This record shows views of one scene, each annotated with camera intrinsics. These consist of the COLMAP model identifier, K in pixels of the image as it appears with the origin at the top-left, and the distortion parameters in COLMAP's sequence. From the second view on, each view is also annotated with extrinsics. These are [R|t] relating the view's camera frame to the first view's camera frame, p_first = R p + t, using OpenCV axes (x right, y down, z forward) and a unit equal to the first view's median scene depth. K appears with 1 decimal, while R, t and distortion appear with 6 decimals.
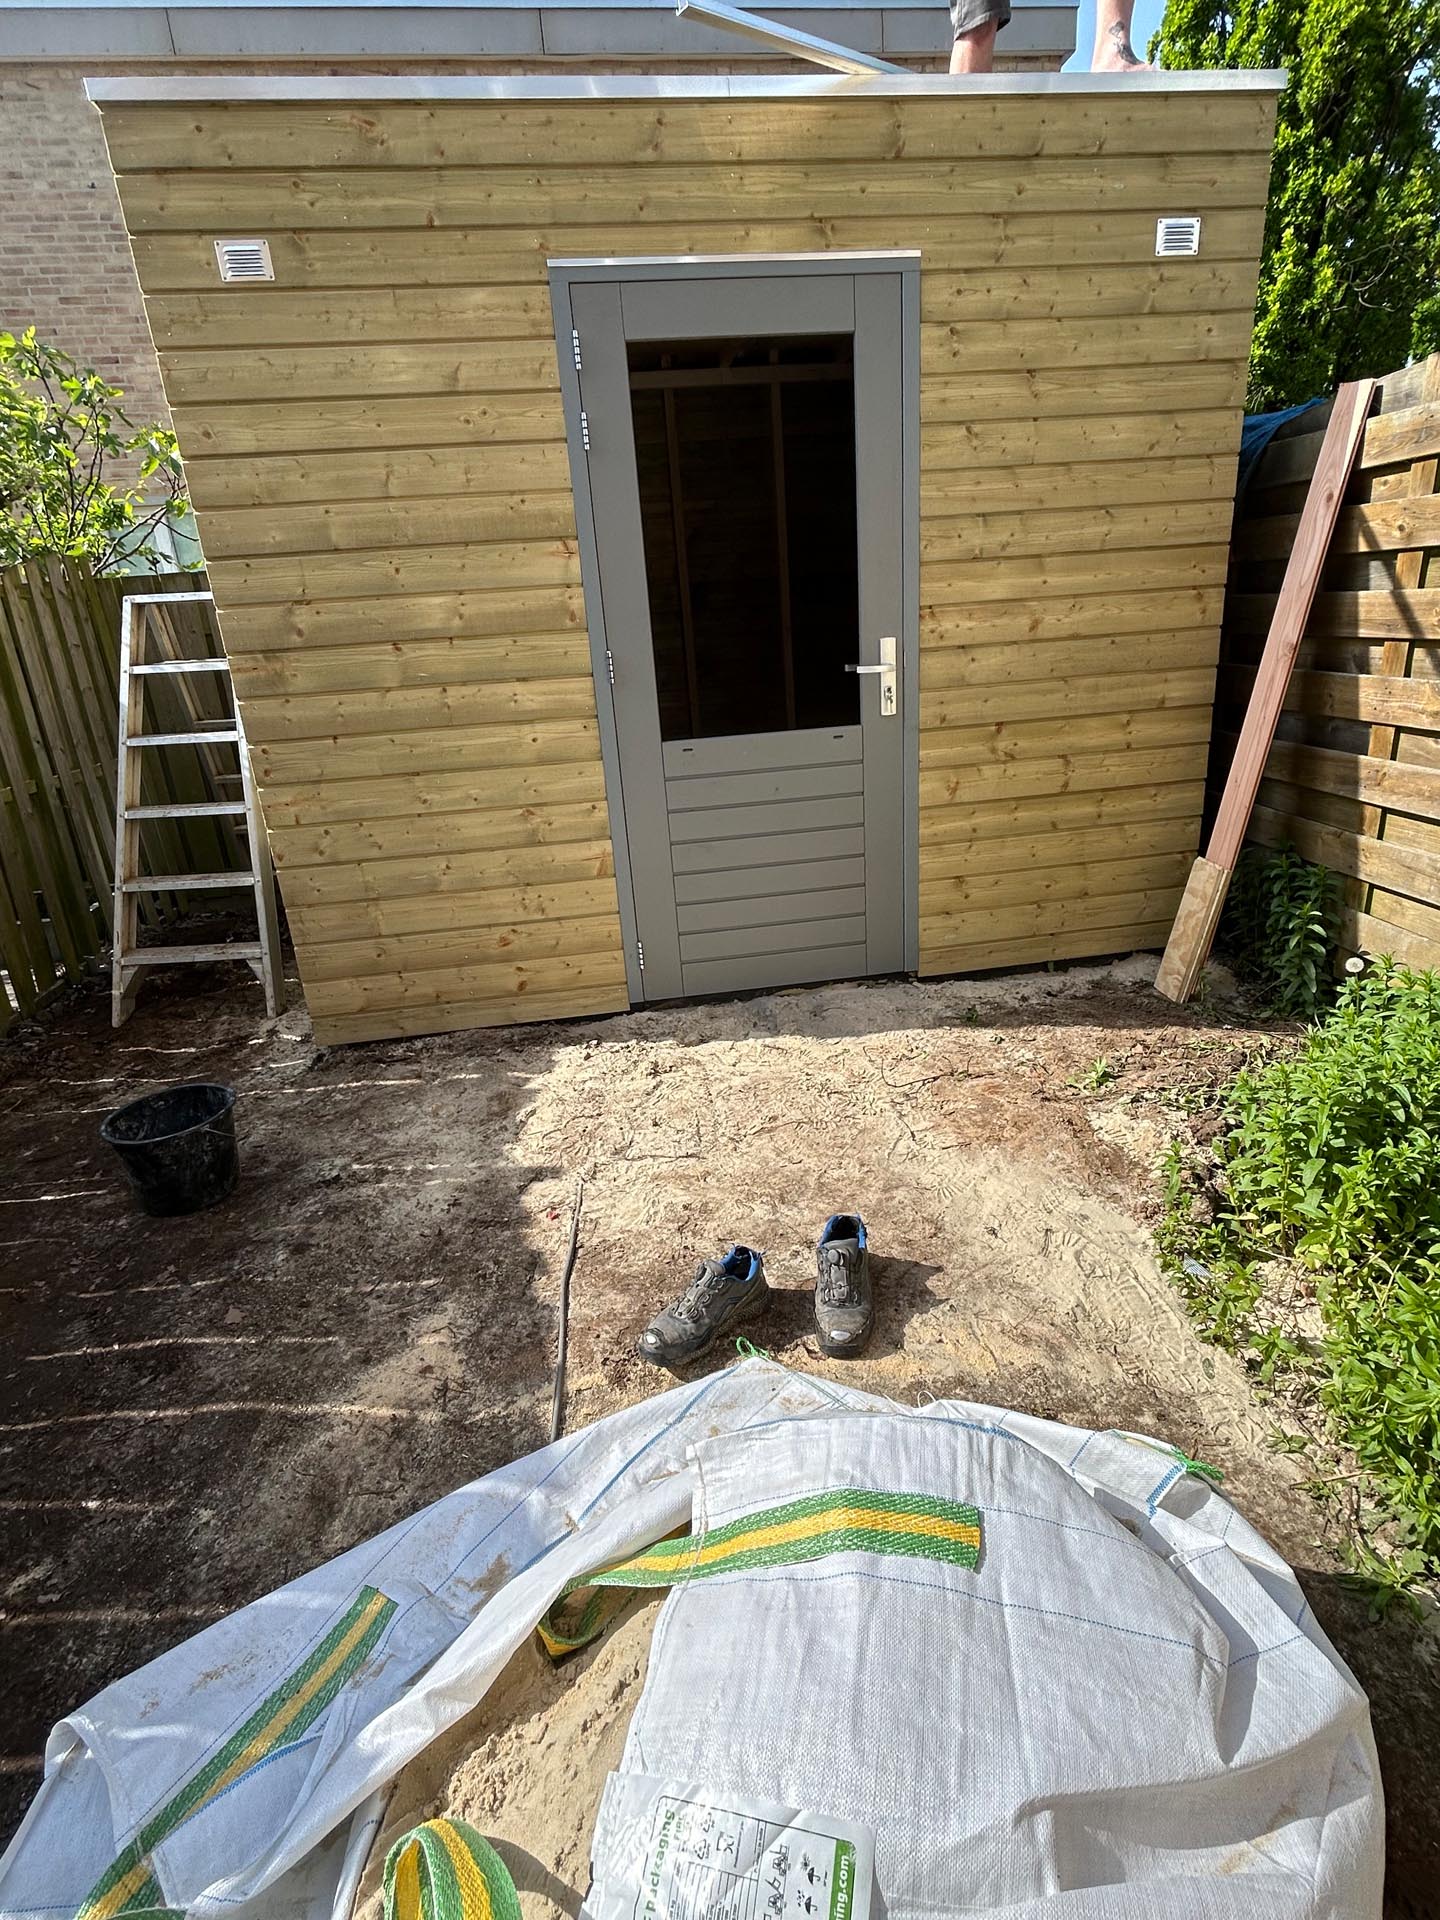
lens RADIAL K [[956.7, 0, 715.2], [0, 956.7, 954.2], [0, 0, 1]] dist [-0.000220, -0.000078]
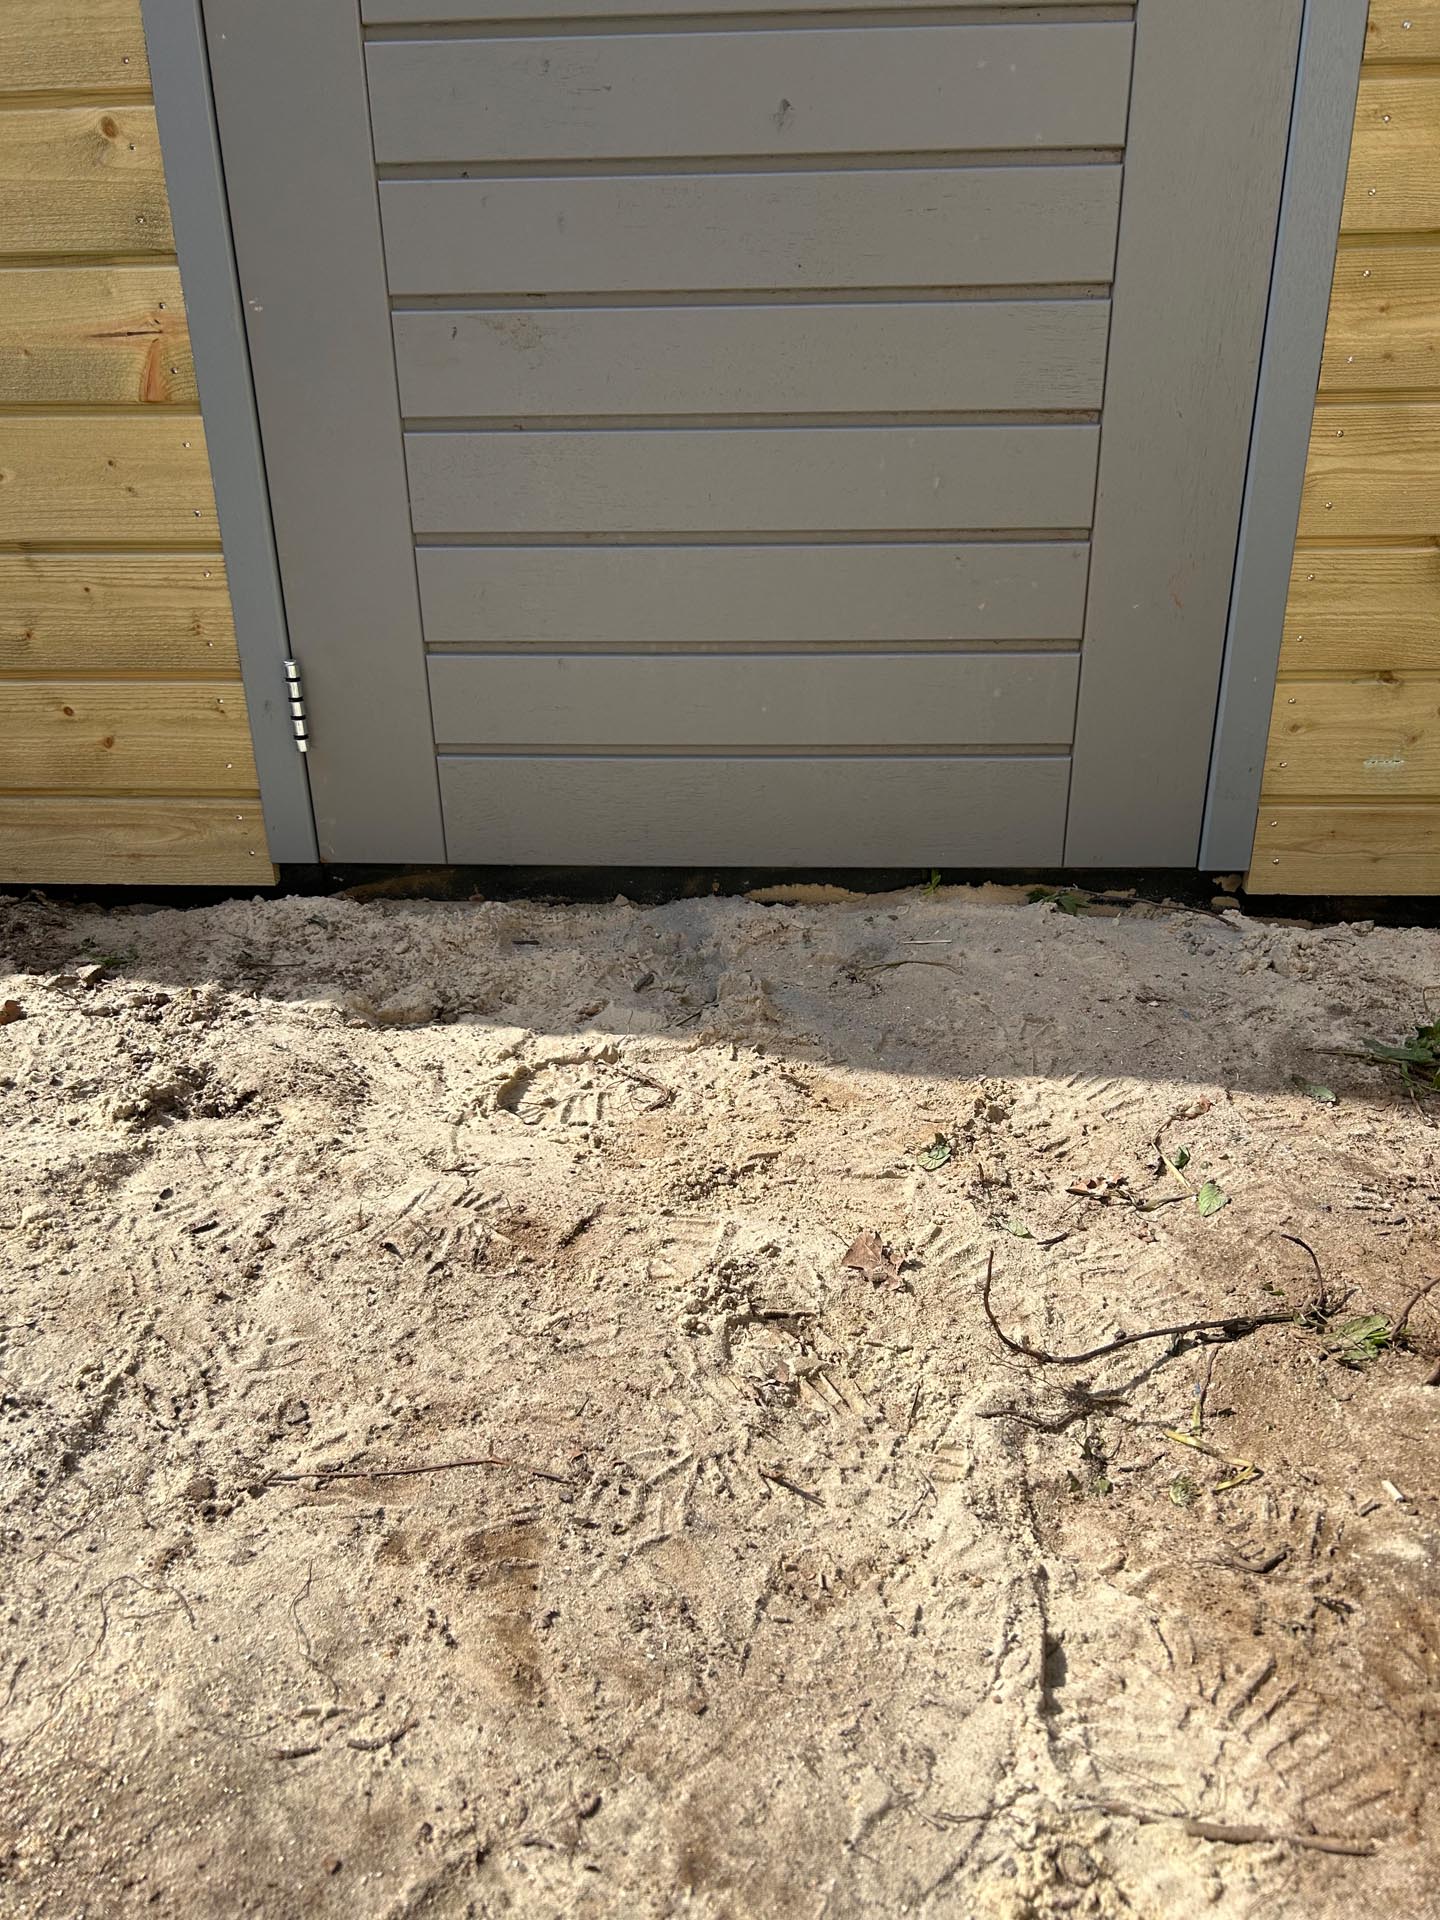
lens RADIAL K [[1451.9, 0, 722.8], [0, 1451.9, 966.4], [0, 0, 1]] dist [0.018190, -0.019842]
pose [[0.979416, 0.129187, -0.155095, 0.137137], [-0.117445, 0.989633, 0.082659, 0.029327], [0.164166, -0.062743, 0.984435, 0.576974]]
